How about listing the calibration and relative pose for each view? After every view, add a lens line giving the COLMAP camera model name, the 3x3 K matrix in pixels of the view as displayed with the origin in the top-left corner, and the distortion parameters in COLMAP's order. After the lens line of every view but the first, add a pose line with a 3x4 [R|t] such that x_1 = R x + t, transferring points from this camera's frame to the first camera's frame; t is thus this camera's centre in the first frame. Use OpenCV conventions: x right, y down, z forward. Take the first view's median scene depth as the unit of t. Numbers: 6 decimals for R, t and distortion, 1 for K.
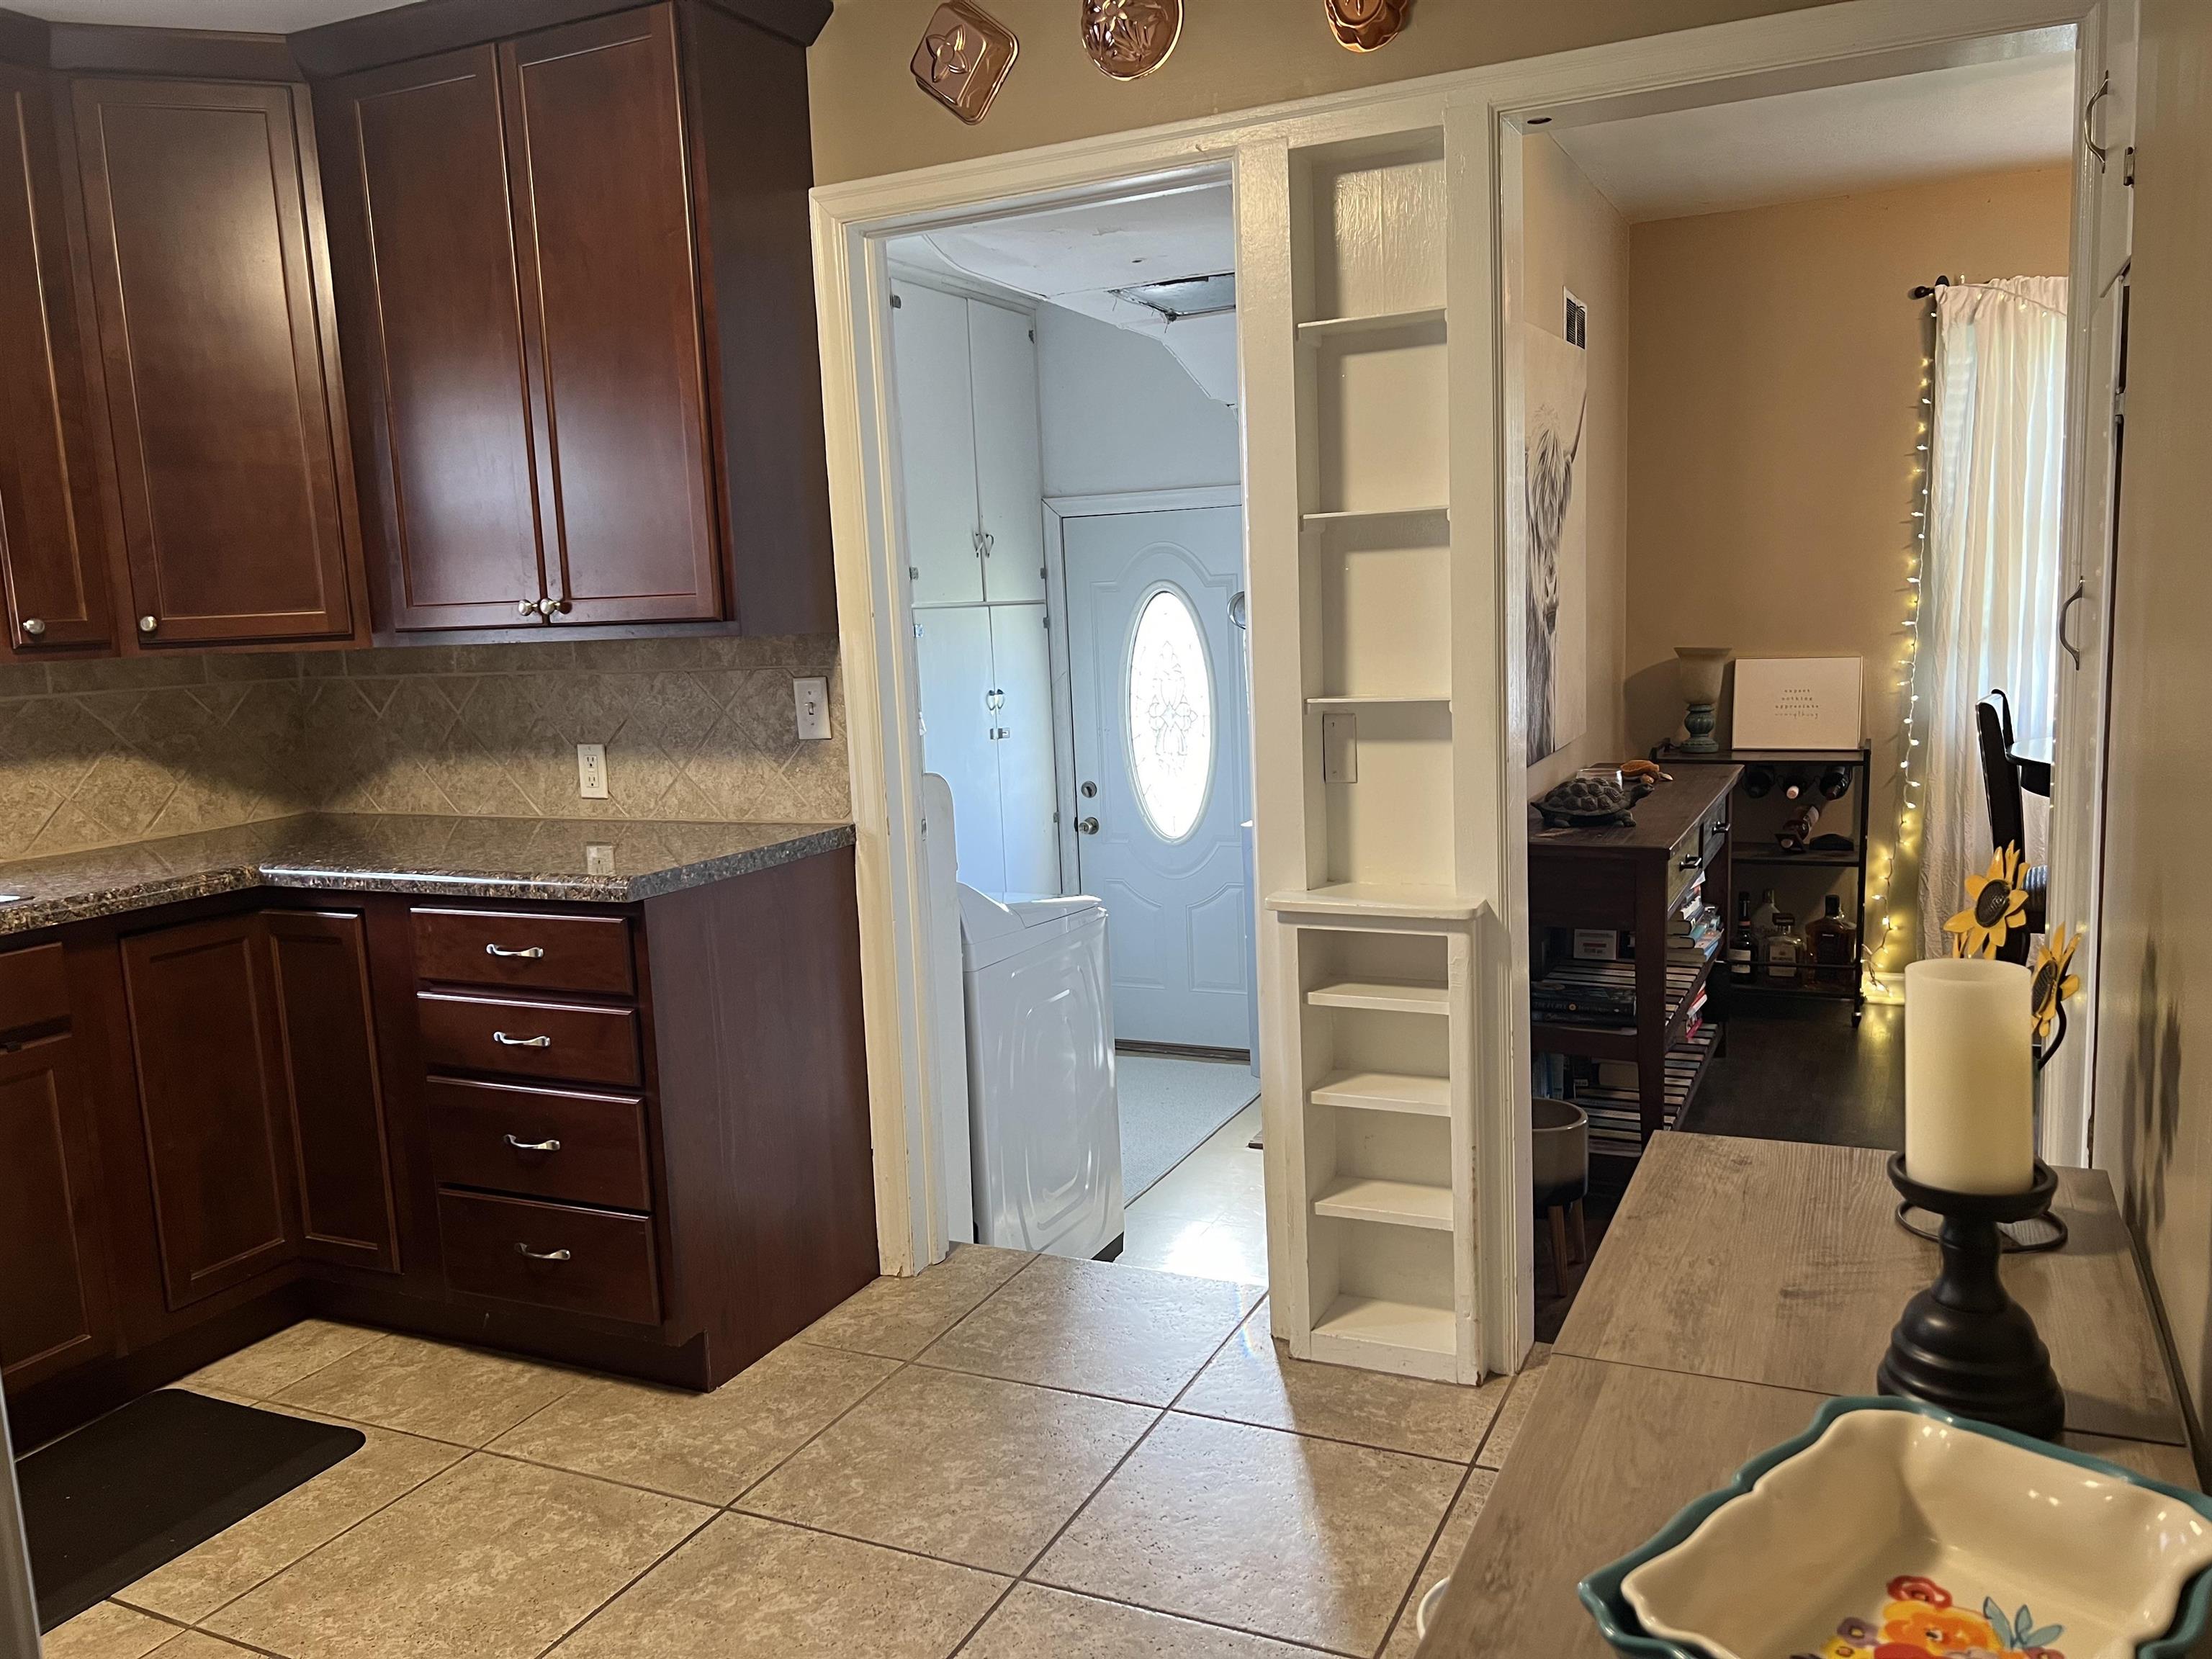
lens RADIAL K [[1662.8, 0, 1106.0], [0, 1662.8, 829.5], [0, 0, 1]] dist [0.051997, -0.050839]
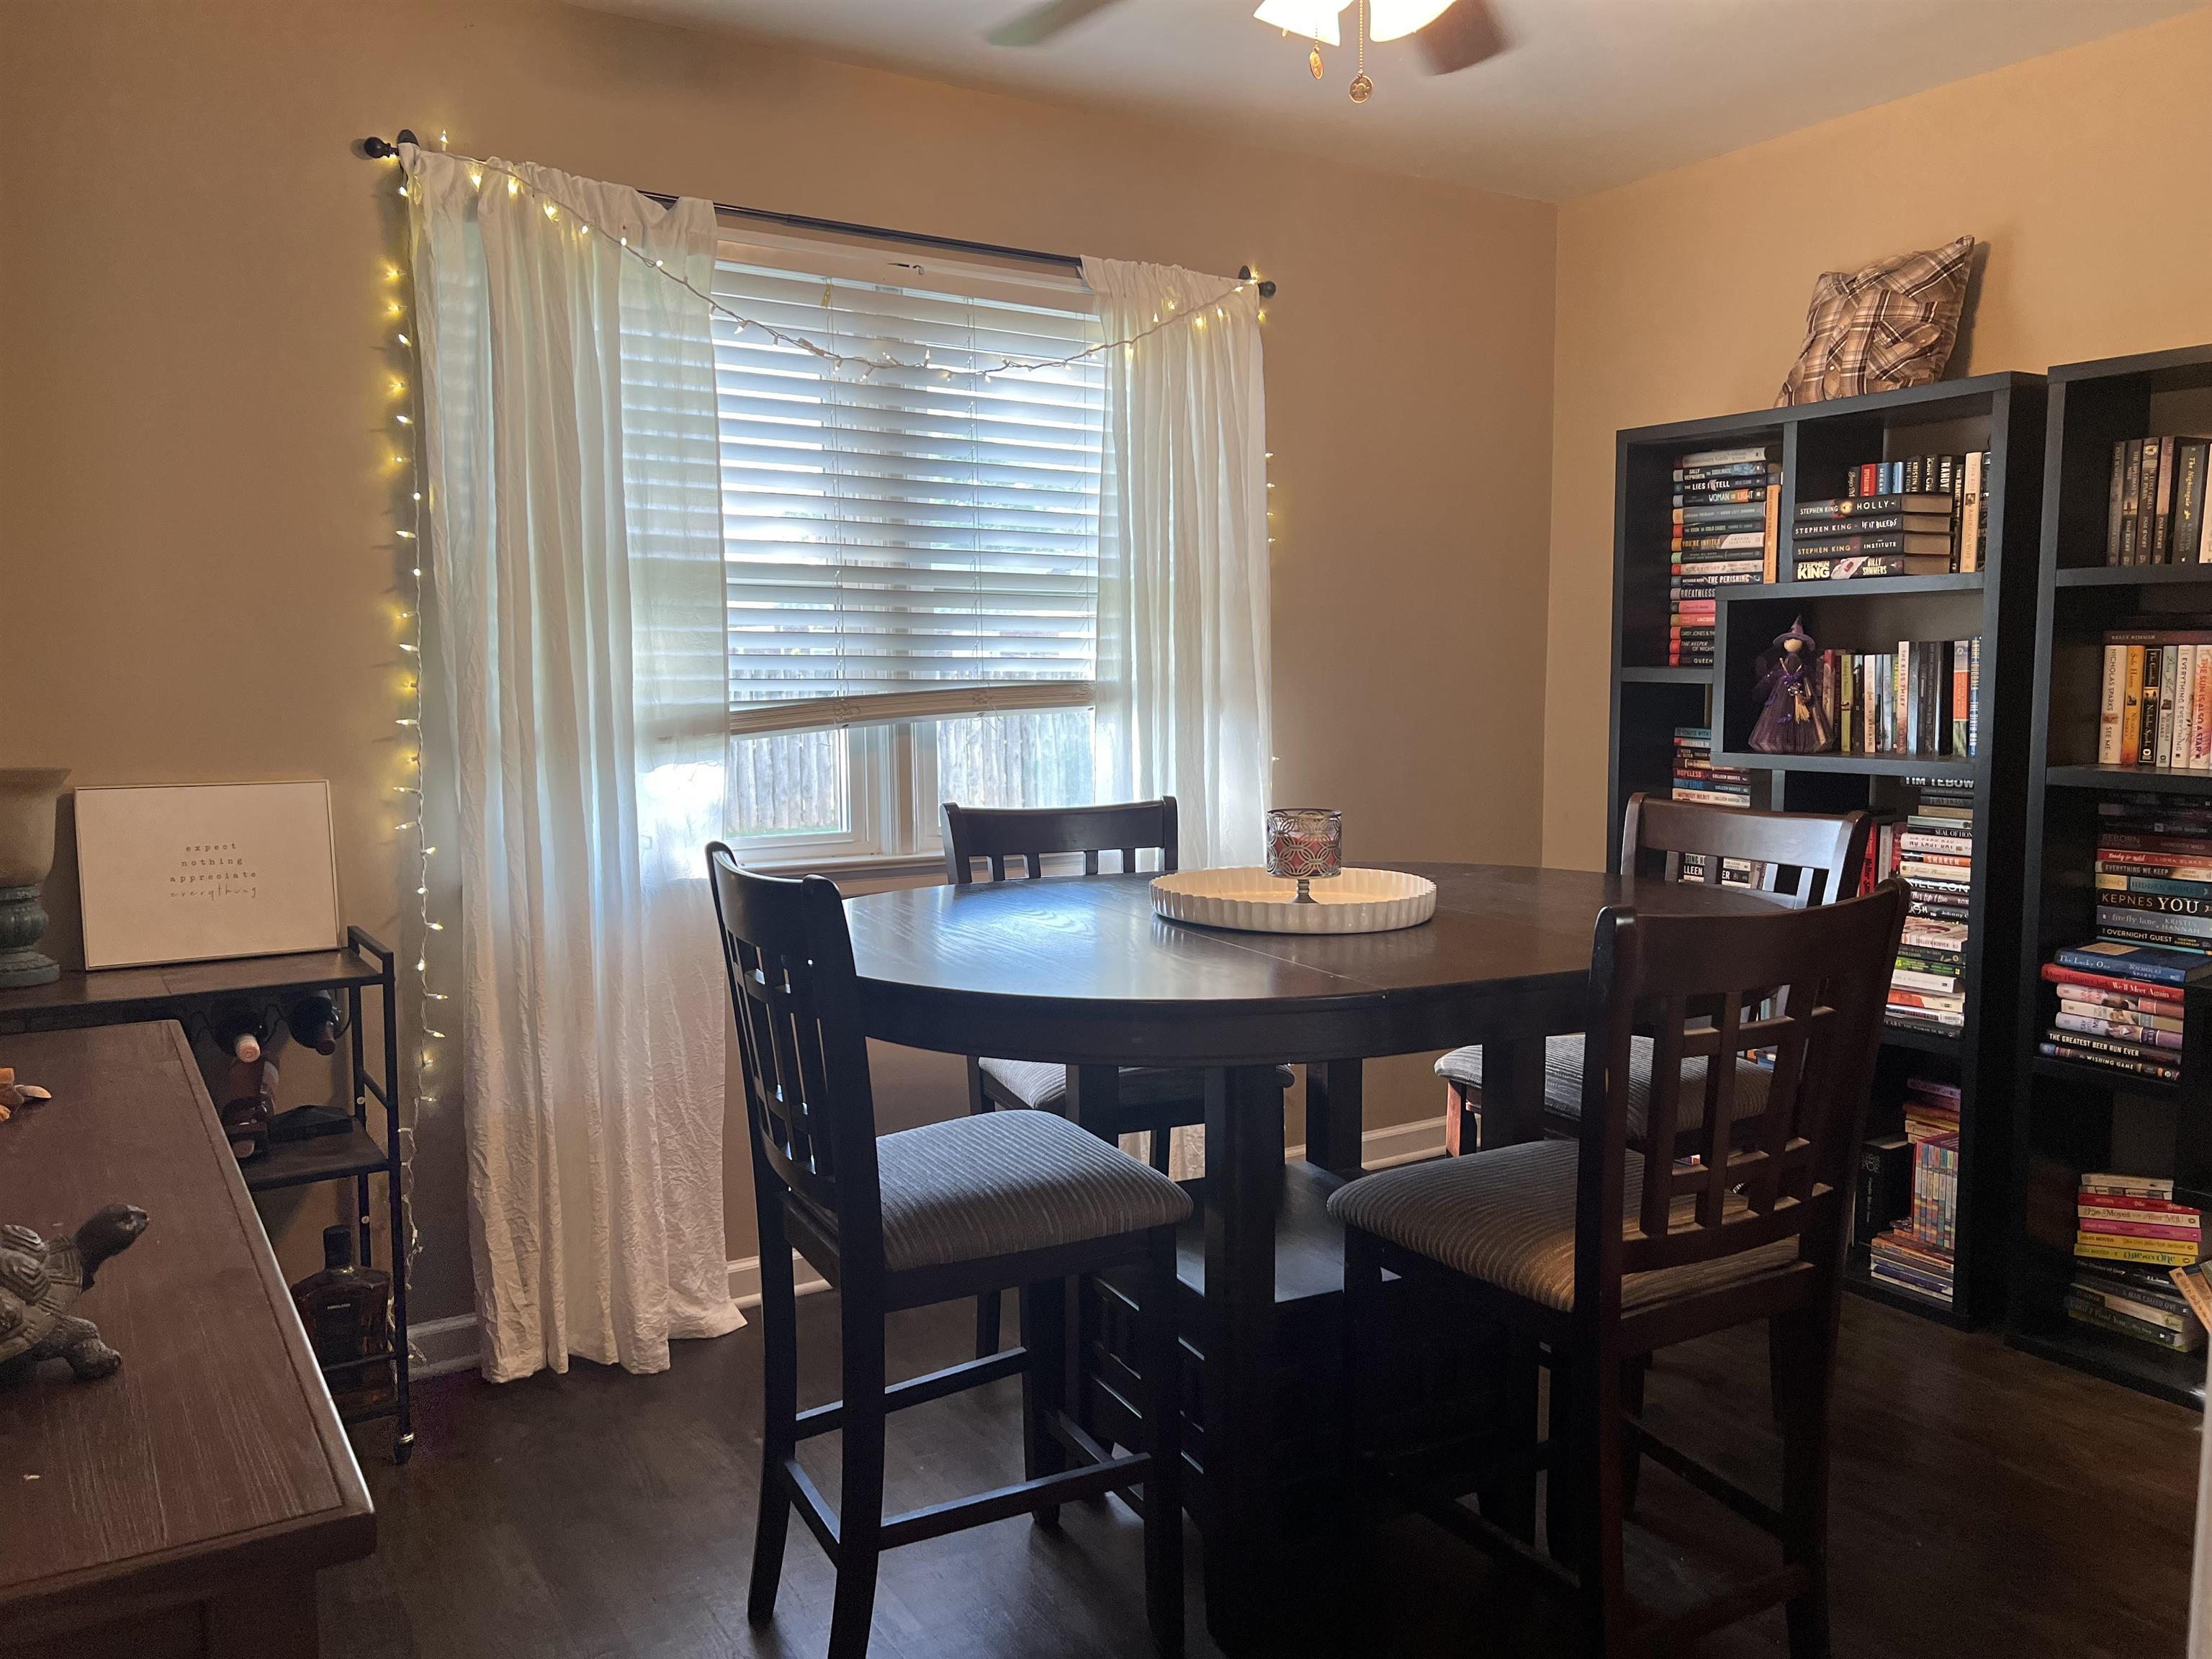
lens RADIAL K [[1662.8, 0, 1106.0], [0, 1662.8, 829.5], [0, 0, 1]] dist [0.051997, -0.050839]
pose [[0.525056, -0.050990, 0.849539, 0.114072], [0.103517, 0.994618, -0.004281, -0.059133], [-0.844749, 0.090190, 0.527508, 0.499242]]
